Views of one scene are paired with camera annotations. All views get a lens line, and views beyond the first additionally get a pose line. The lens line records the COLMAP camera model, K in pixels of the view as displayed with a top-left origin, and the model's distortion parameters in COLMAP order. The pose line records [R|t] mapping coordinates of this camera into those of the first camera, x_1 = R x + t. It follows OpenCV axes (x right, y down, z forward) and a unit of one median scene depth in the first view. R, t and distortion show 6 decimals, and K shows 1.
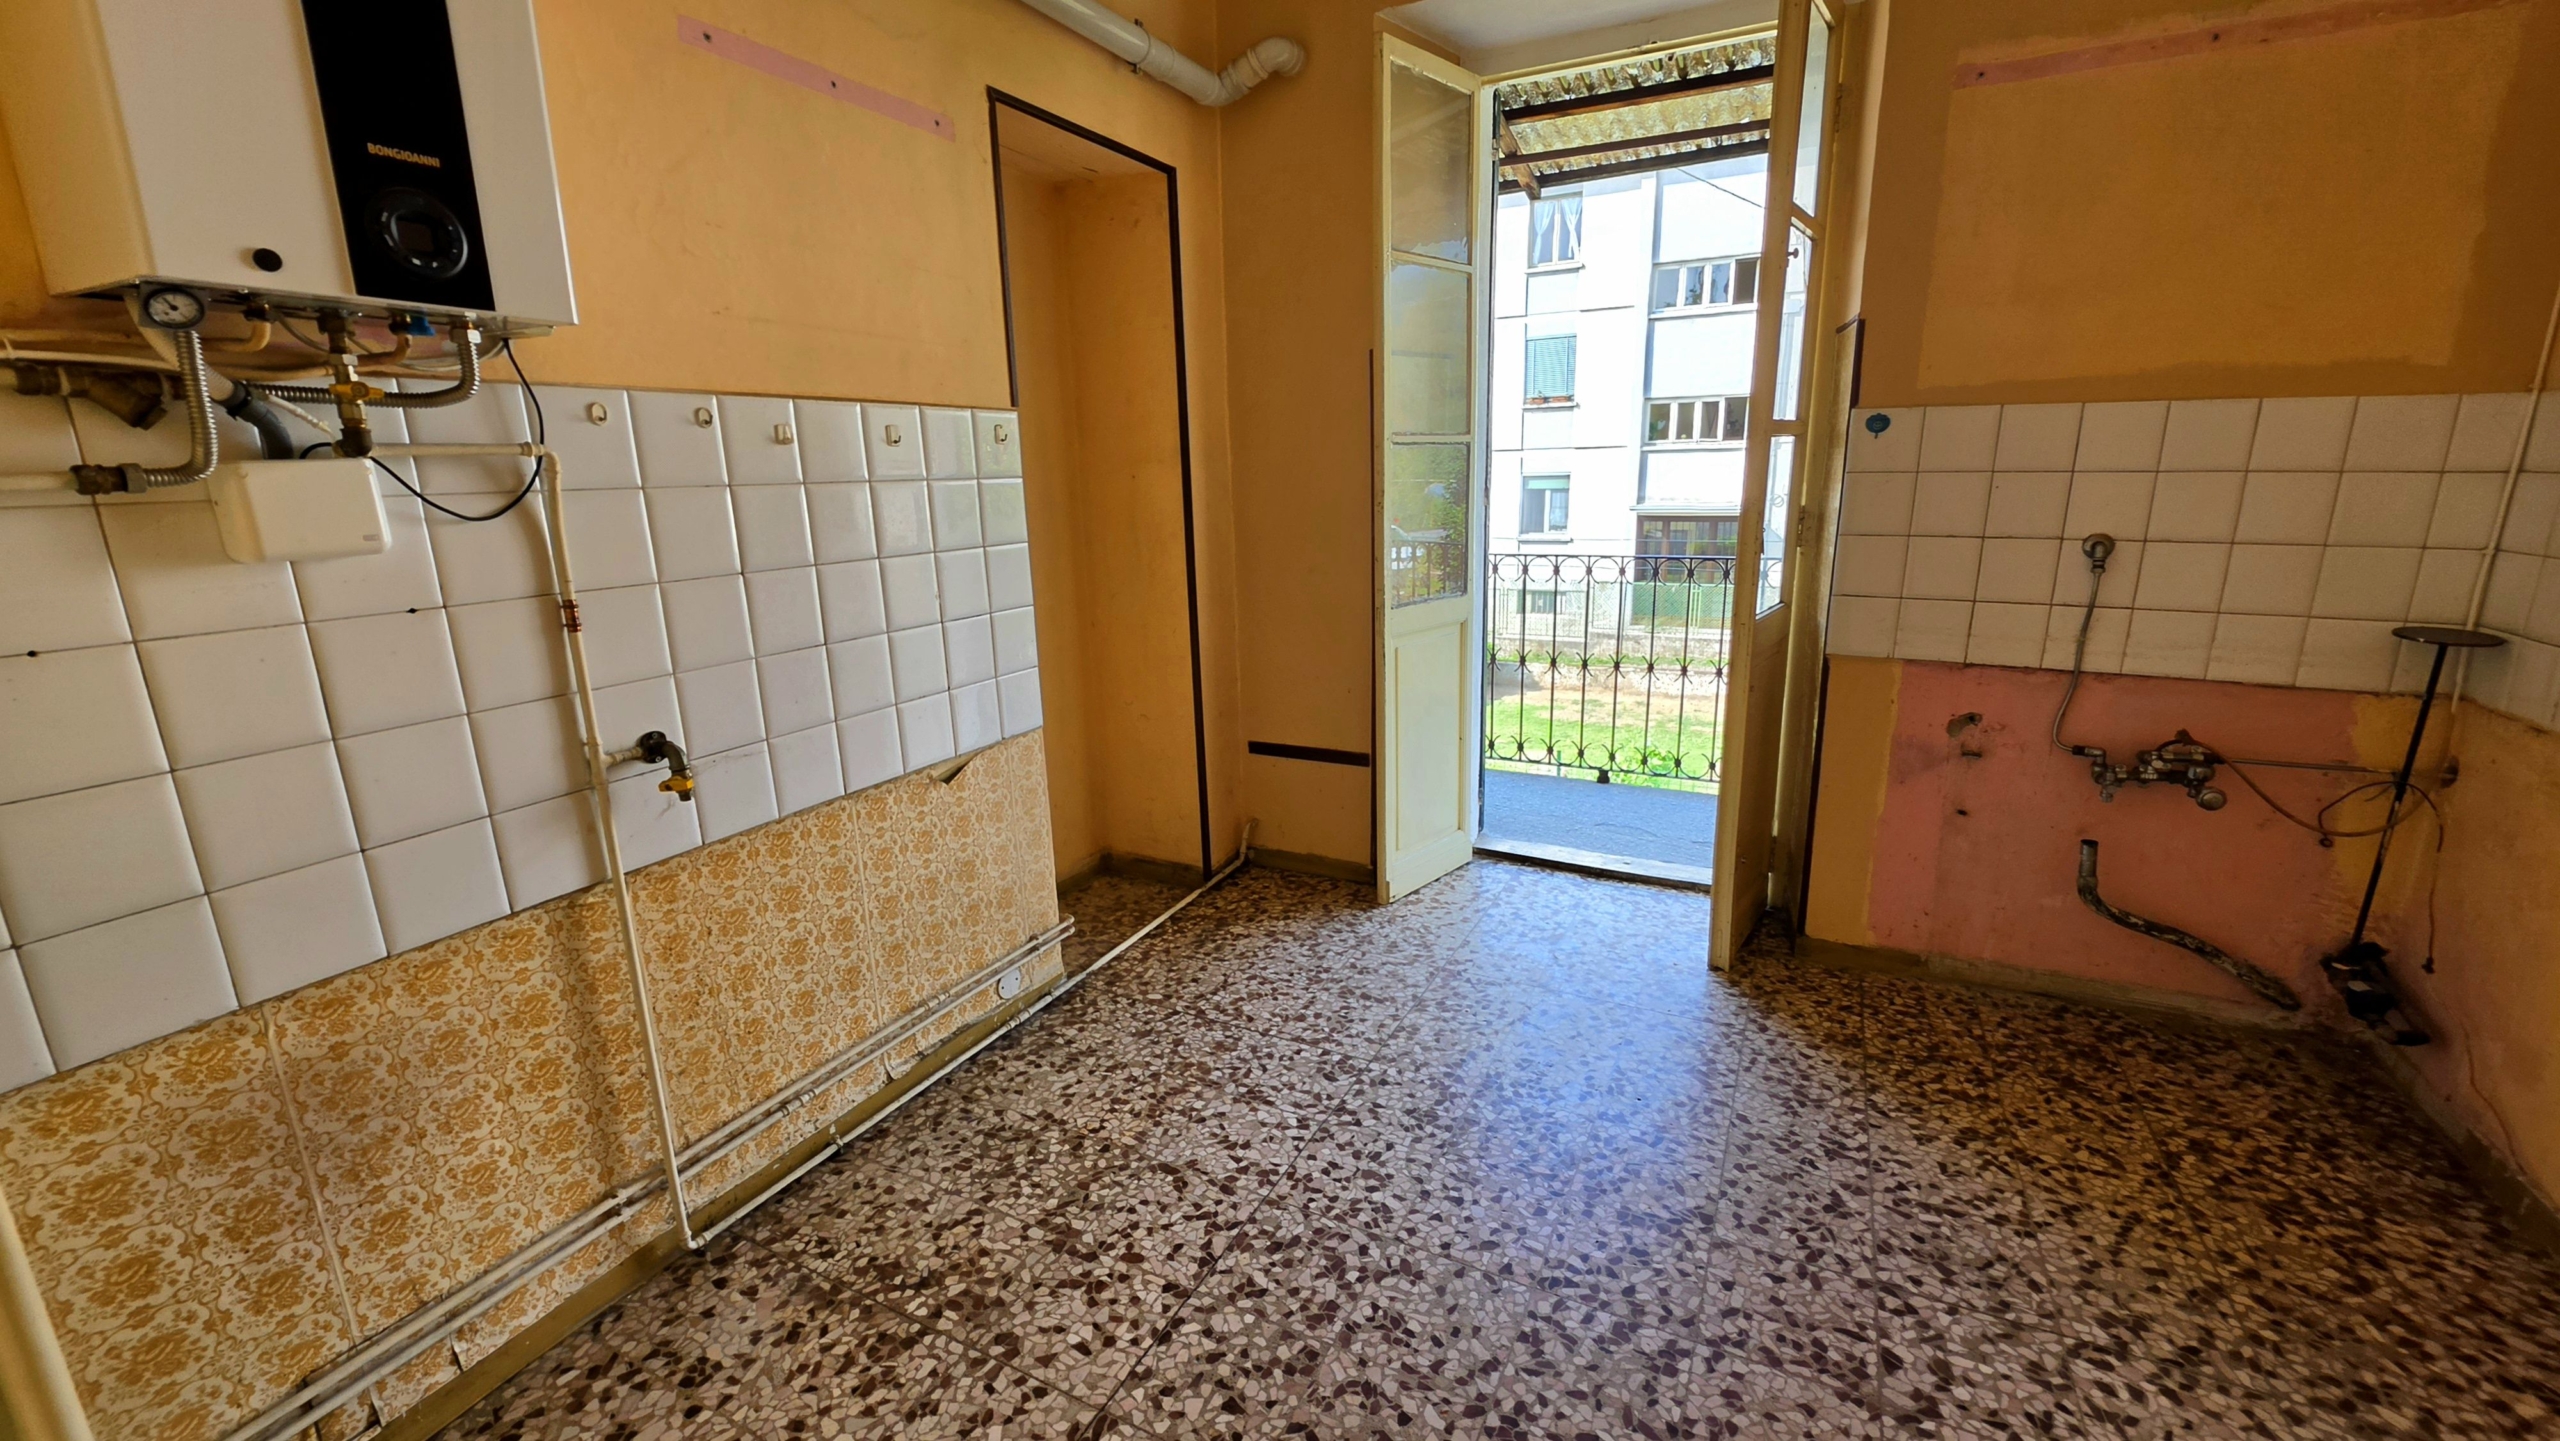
lens RADIAL K [[1031.3, 0, 1302.1], [0, 1031.3, 719.9], [0, 0, 1]] dist [-0.006045, 0.000414]
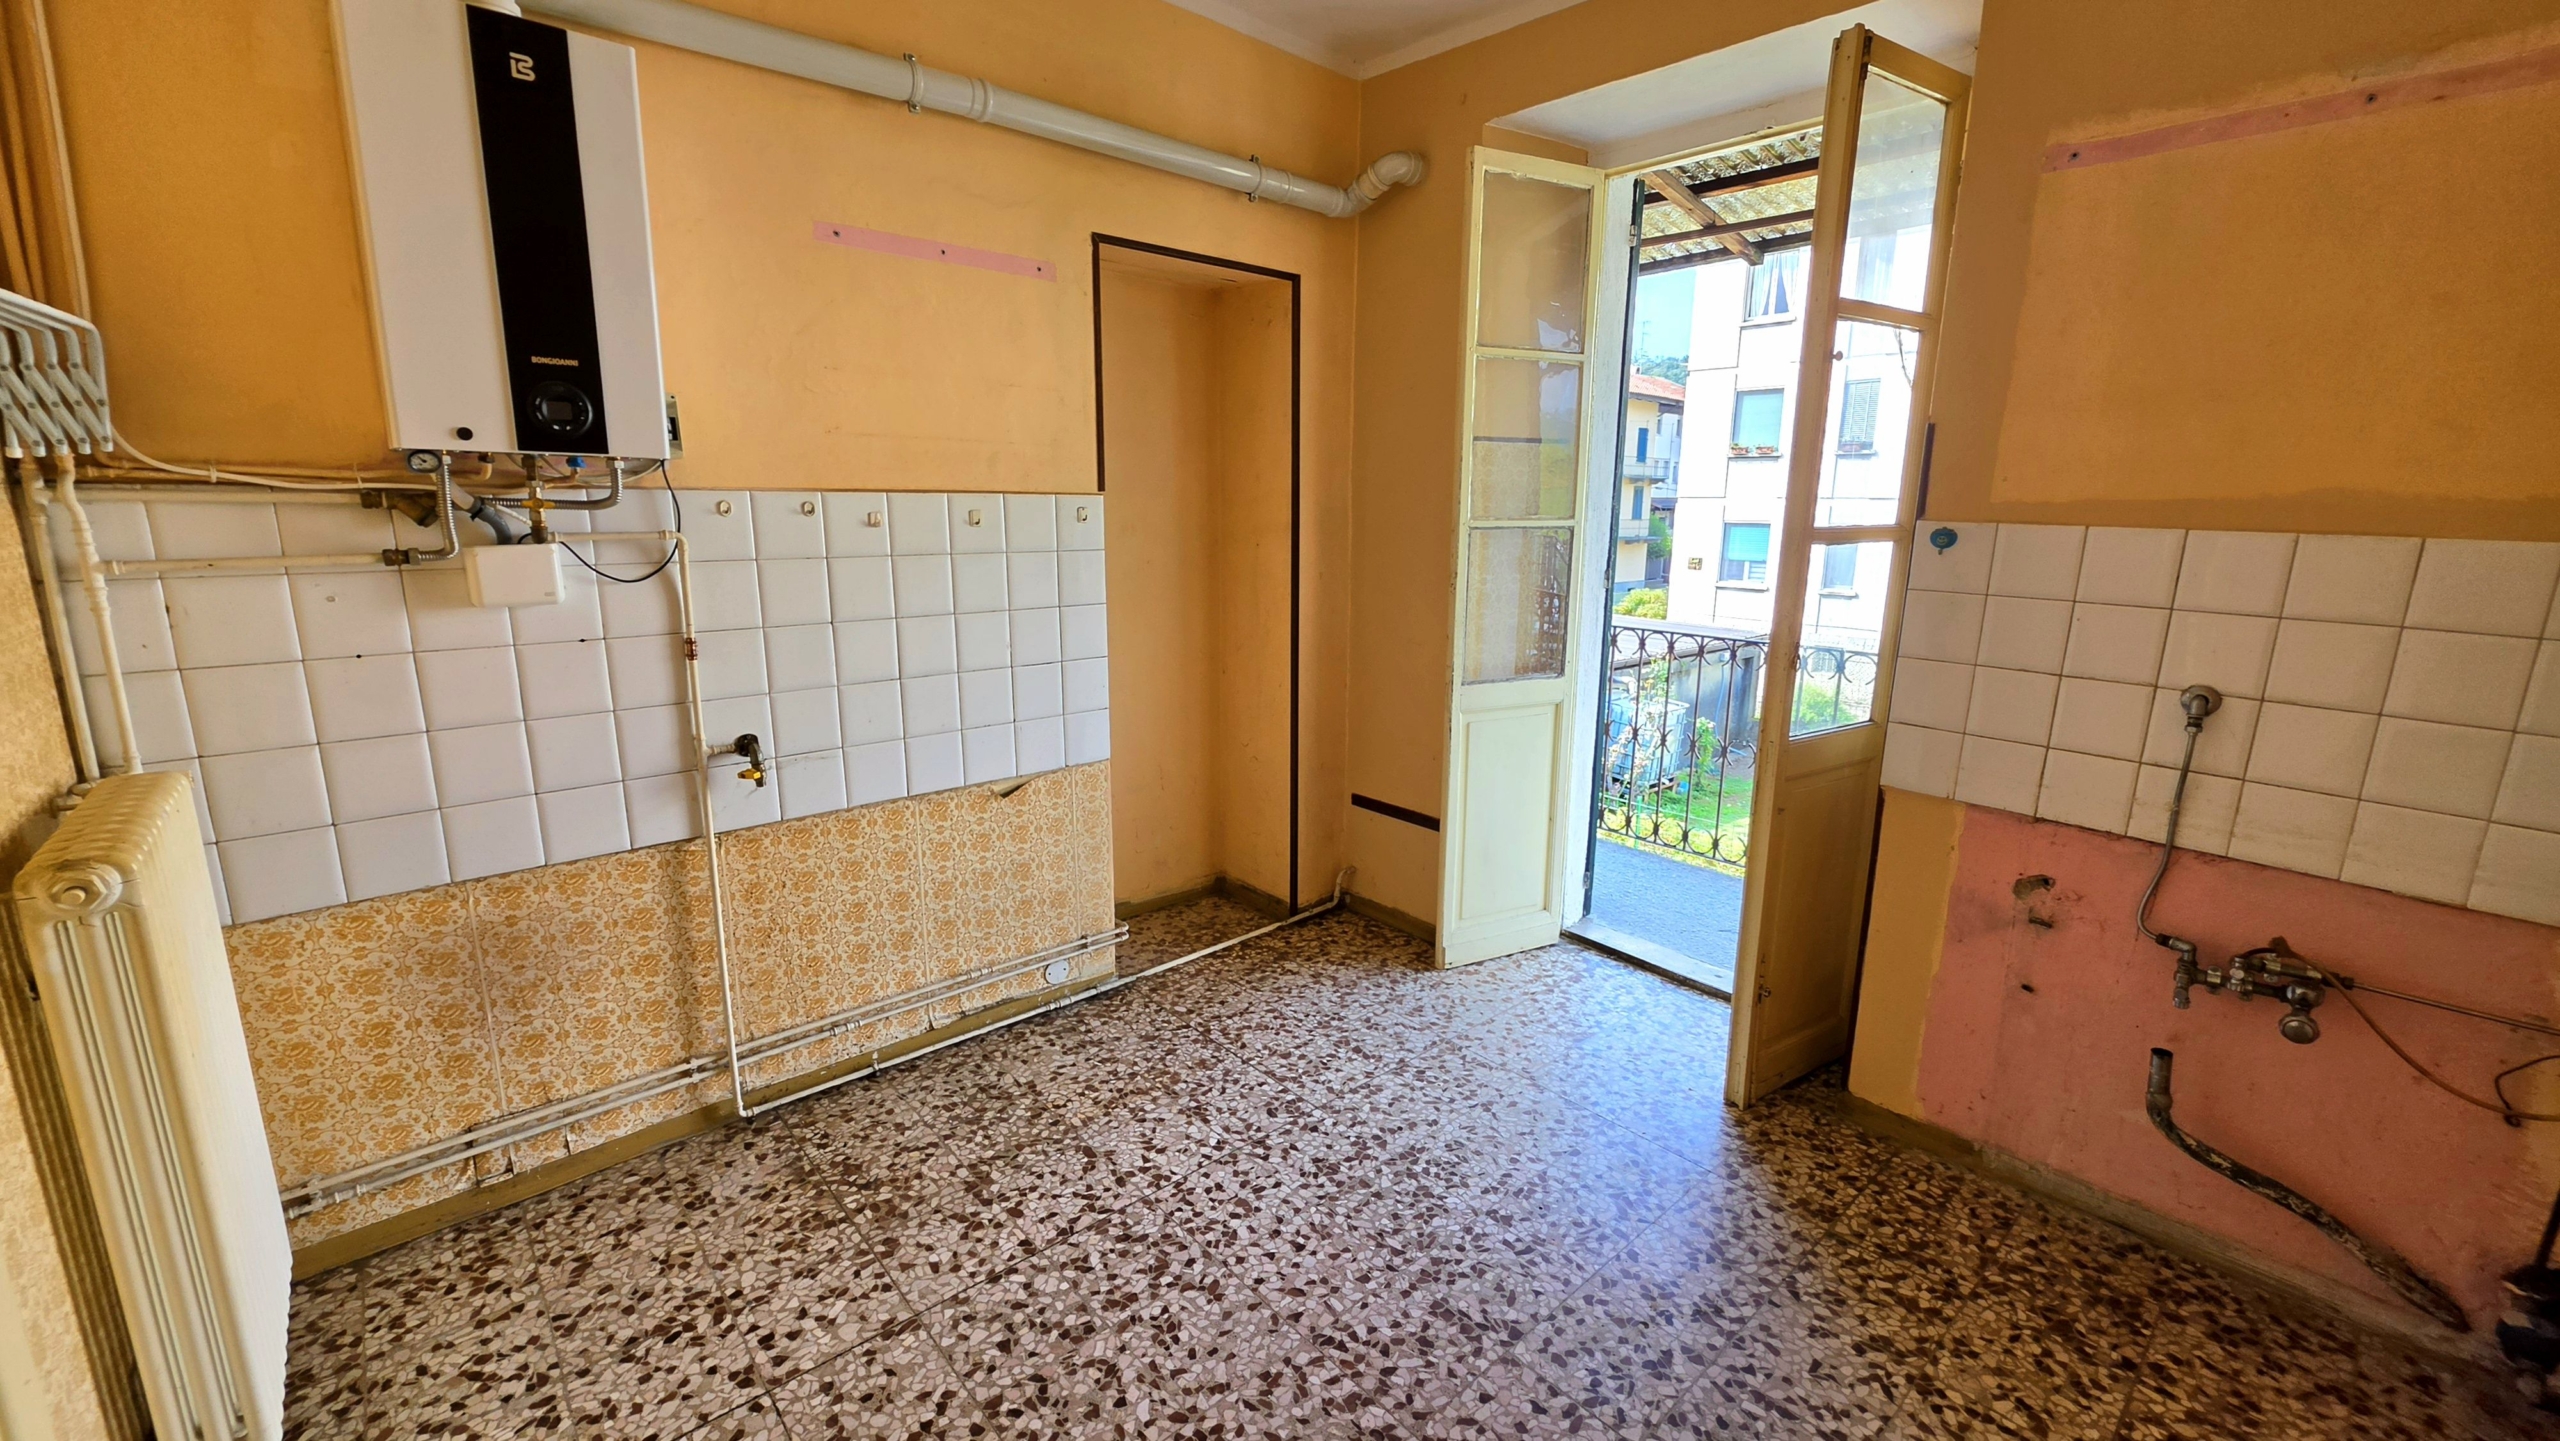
lens RADIAL K [[1031.3, 0, 1295.8], [0, 1031.3, 720.3], [0, 0, 1]] dist [-0.006045, 0.000414]
pose [[0.931398, 0.108948, -0.347314, 0.525709], [-0.118080, 0.992991, -0.005167, -0.085311], [0.344317, 0.045823, 0.937735, -0.042854]]
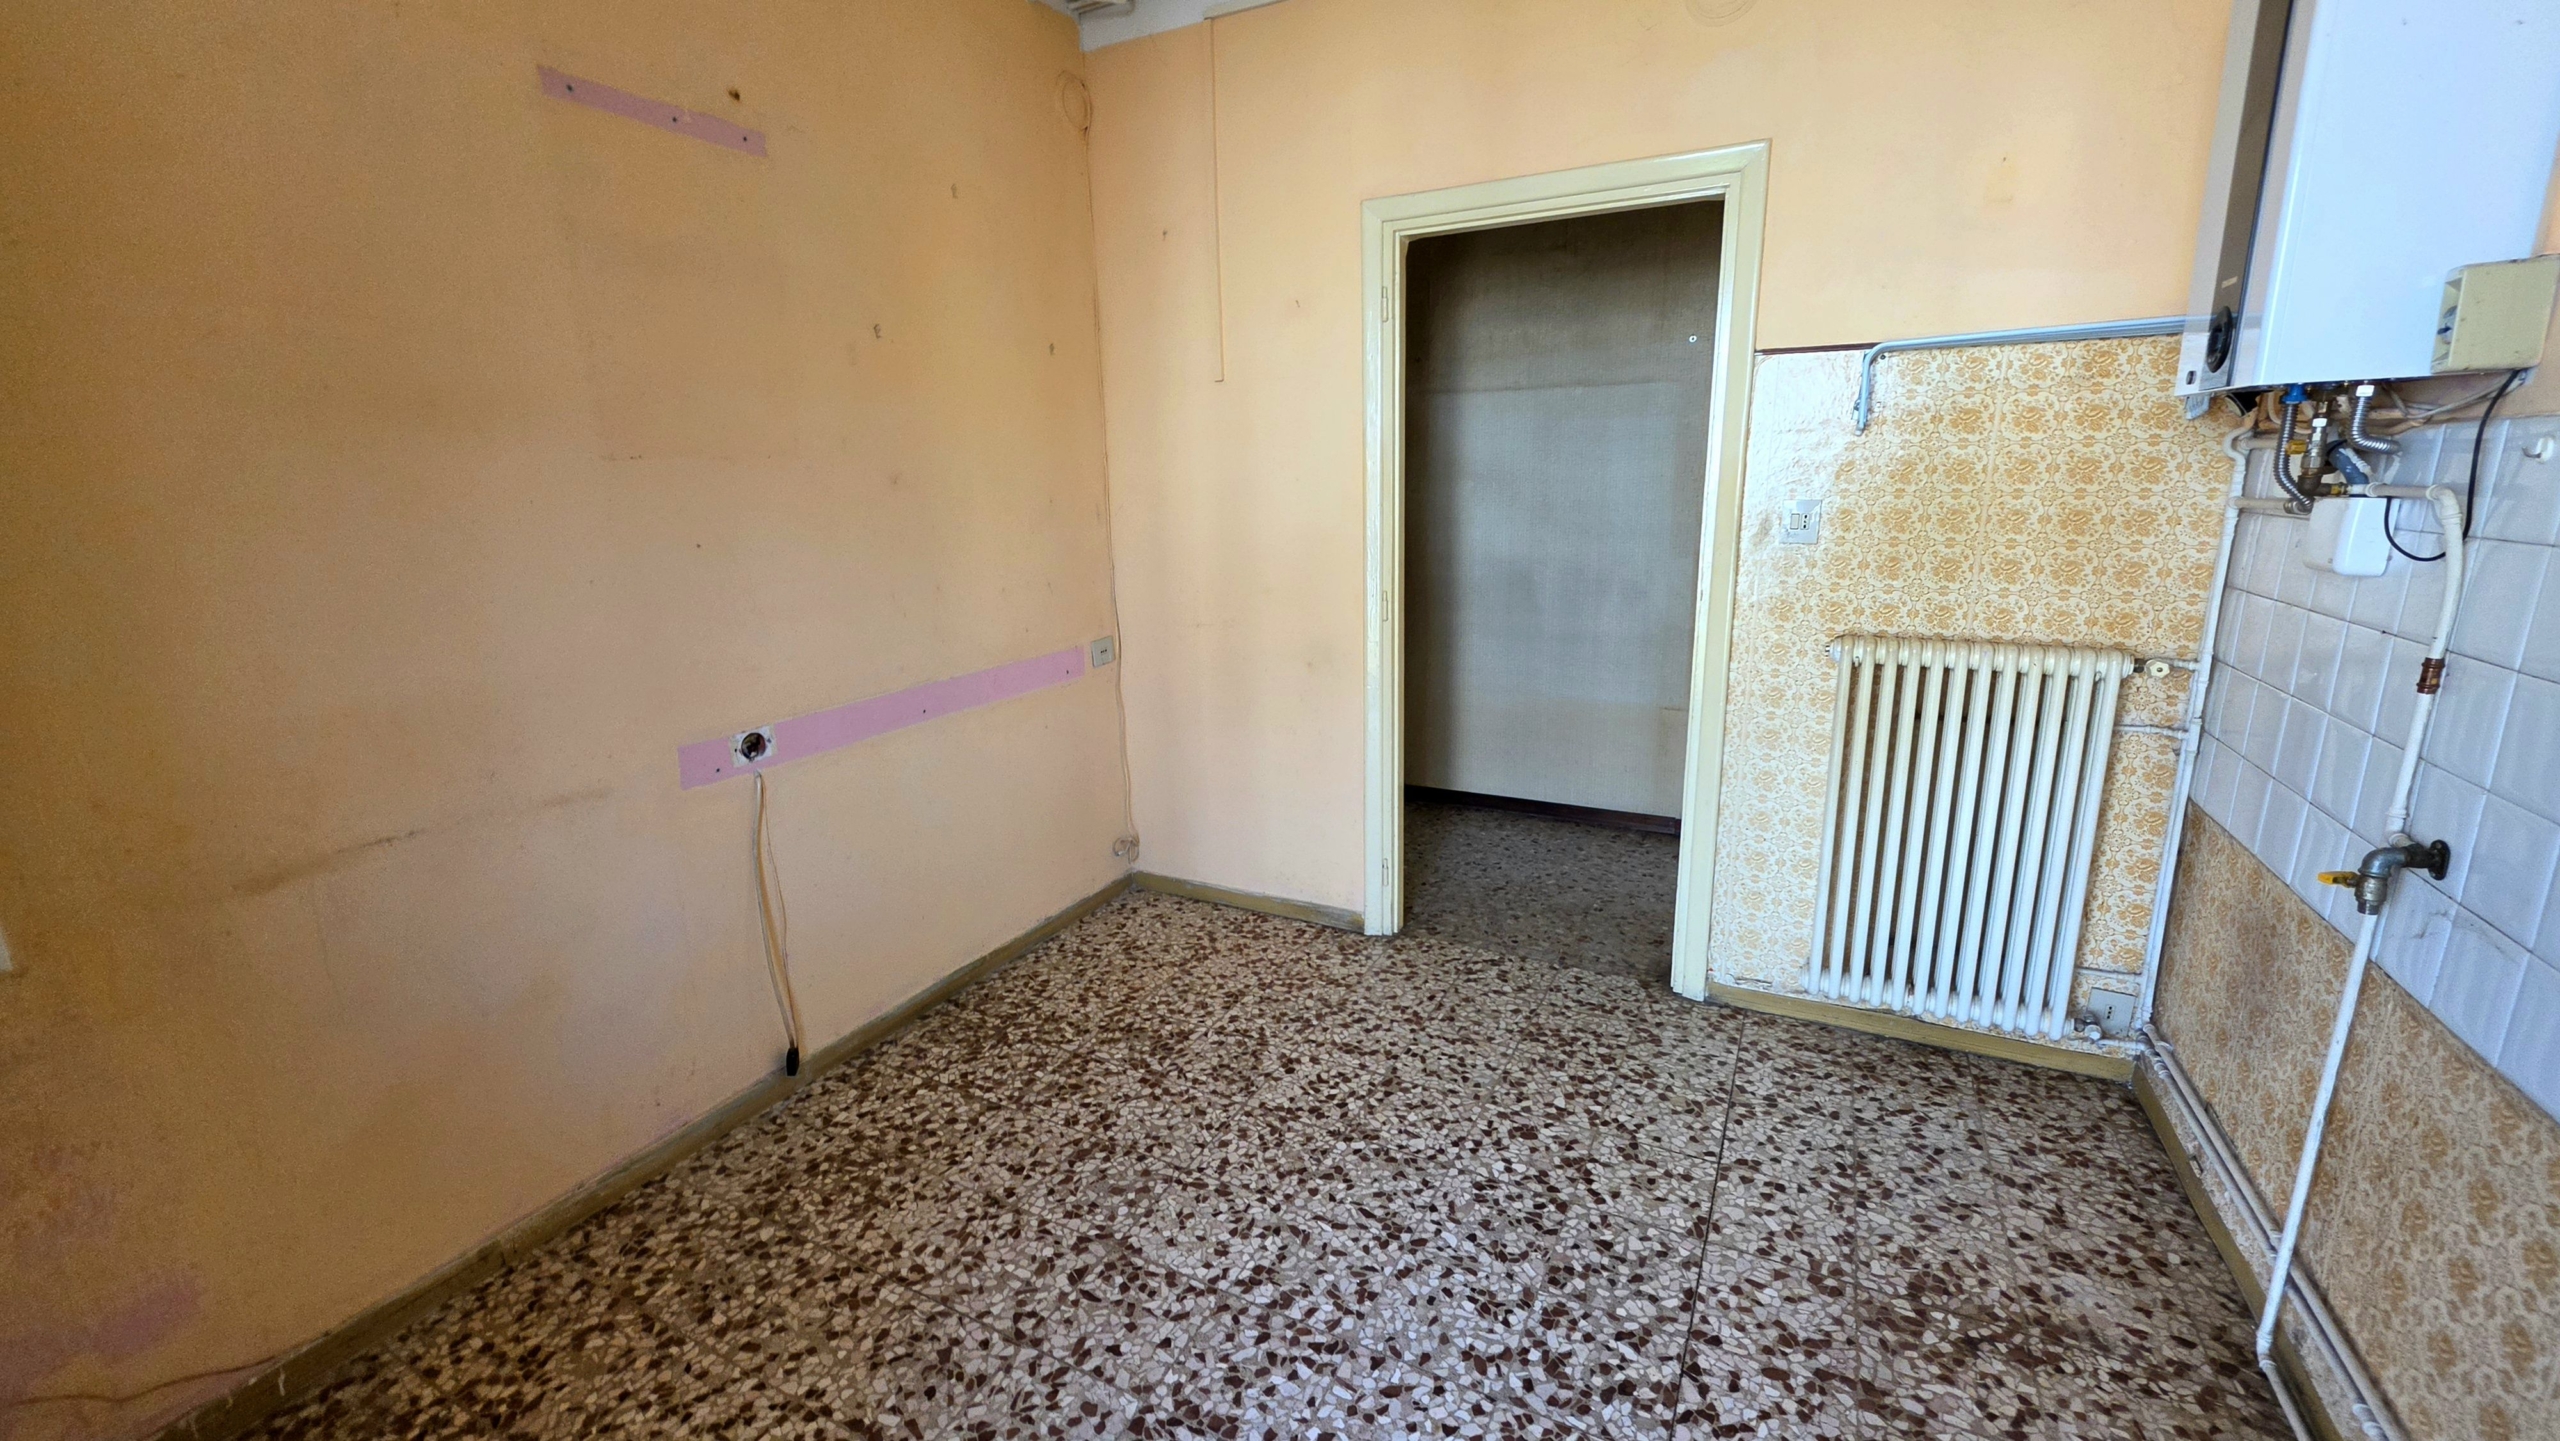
lens RADIAL K [[1031.3, 0, 1294.6], [0, 1031.3, 709.9], [0, 0, 1]] dist [-0.006045, 0.000414]
pose [[-0.998878, 0.041873, 0.022108, 0.238246], [0.047341, 0.892753, 0.448053, -0.479278], [-0.000976, 0.448597, -0.893734, 1.658456]]
